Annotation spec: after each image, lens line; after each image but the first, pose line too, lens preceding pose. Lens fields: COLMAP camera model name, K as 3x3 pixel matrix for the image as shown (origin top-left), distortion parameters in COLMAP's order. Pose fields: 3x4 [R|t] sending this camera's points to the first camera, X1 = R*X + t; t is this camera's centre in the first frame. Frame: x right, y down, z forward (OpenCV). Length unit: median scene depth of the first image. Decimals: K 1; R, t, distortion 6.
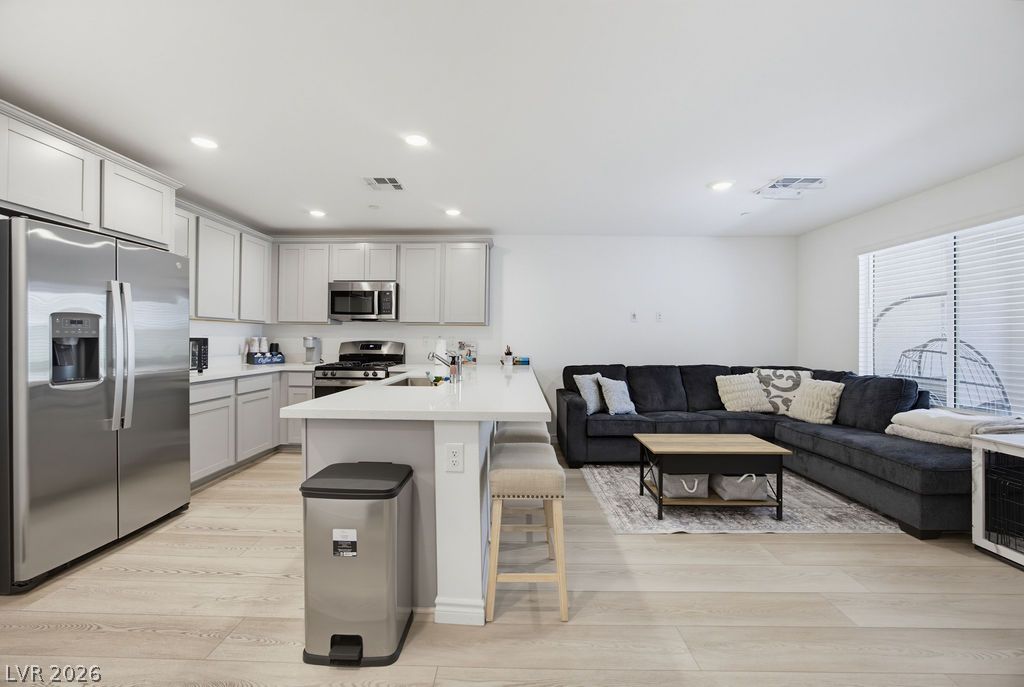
lens RADIAL K [[402.1, 0, 513.0], [0, 402.1, 339.2], [0, 0, 1]] dist [-0.024545, 0.007427]
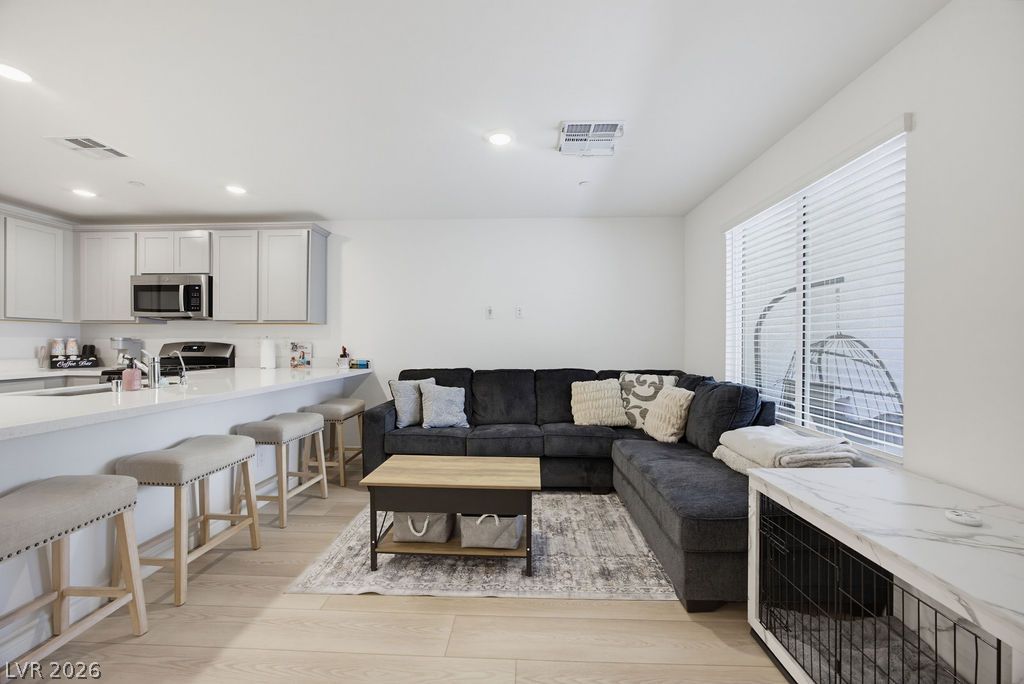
lens RADIAL K [[402.1, 0, 518.0], [0, 402.1, 346.1], [0, 0, 1]] dist [-0.024545, 0.007427]
pose [[0.999678, -0.003552, -0.025126, 0.456774], [0.003744, 0.999964, 0.007570, 0.011293], [0.025098, -0.007662, 0.999656, 0.169408]]
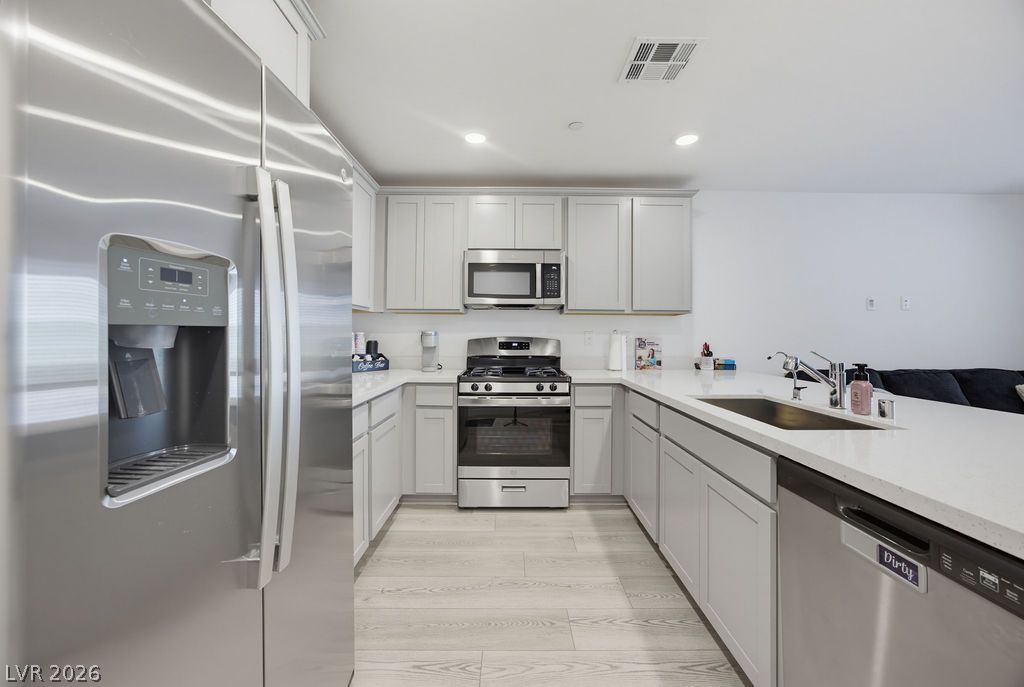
lens RADIAL K [[402.1, 0, 513.2], [0, 402.1, 329.5], [0, 0, 1]] dist [-0.024545, 0.007427]
pose [[0.999630, -0.002292, 0.027106, -0.444635], [0.002715, 0.999875, -0.015587, 0.002446], [-0.027066, 0.015654, 0.999511, 0.356072]]
